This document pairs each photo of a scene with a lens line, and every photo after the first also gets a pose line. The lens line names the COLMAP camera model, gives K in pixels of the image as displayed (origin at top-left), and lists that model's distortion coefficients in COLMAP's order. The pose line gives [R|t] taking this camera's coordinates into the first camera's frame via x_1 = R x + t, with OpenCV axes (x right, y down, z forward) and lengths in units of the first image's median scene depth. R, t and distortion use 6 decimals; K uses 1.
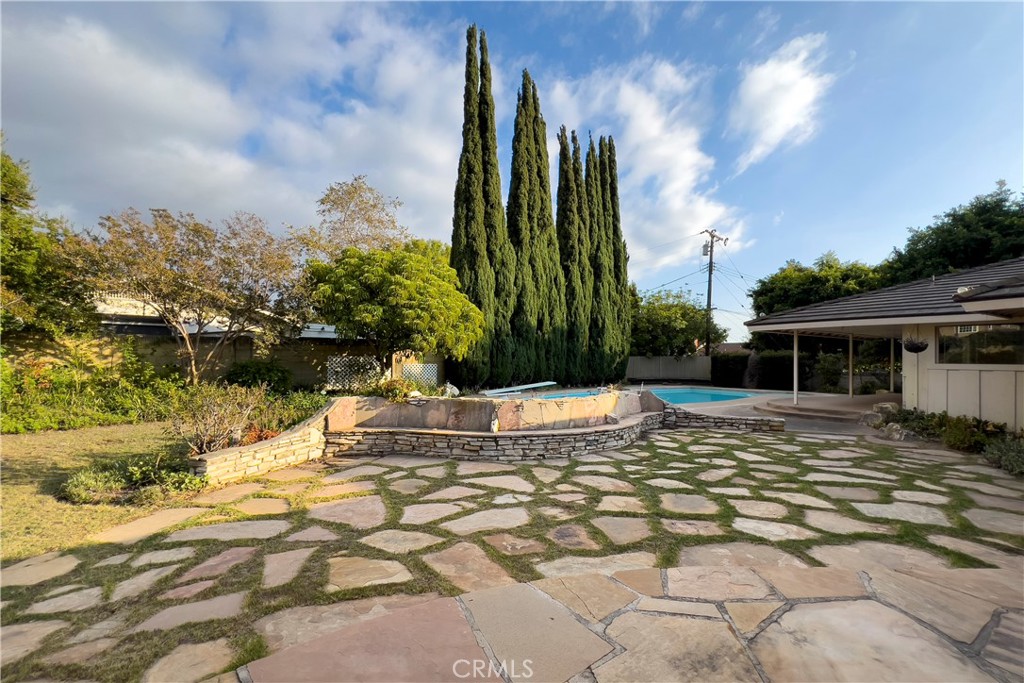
lens RADIAL K [[441.5, 0, 508.2], [0, 441.5, 364.6], [0, 0, 1]] dist [-0.003872, 0.000911]
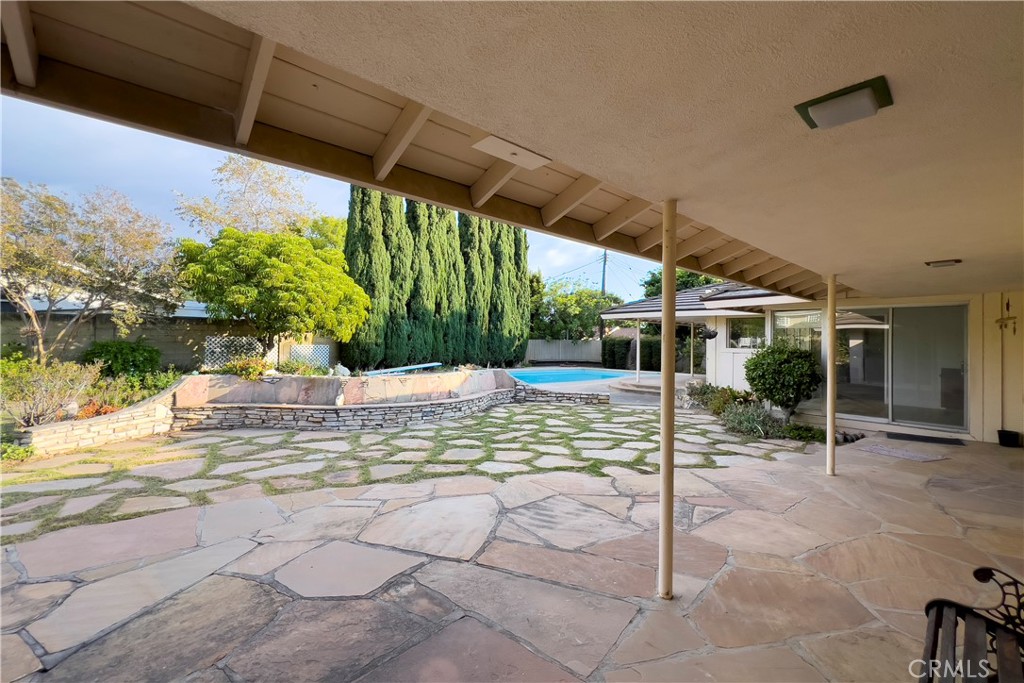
lens RADIAL K [[441.5, 0, 503.0], [0, 441.5, 340.8], [0, 0, 1]] dist [-0.003872, 0.000911]
pose [[0.985459, 0.010253, 0.169604, 0.105979], [-0.007929, 0.999865, -0.014371, 0.000301], [-0.169728, 0.012818, 0.985408, -0.103498]]
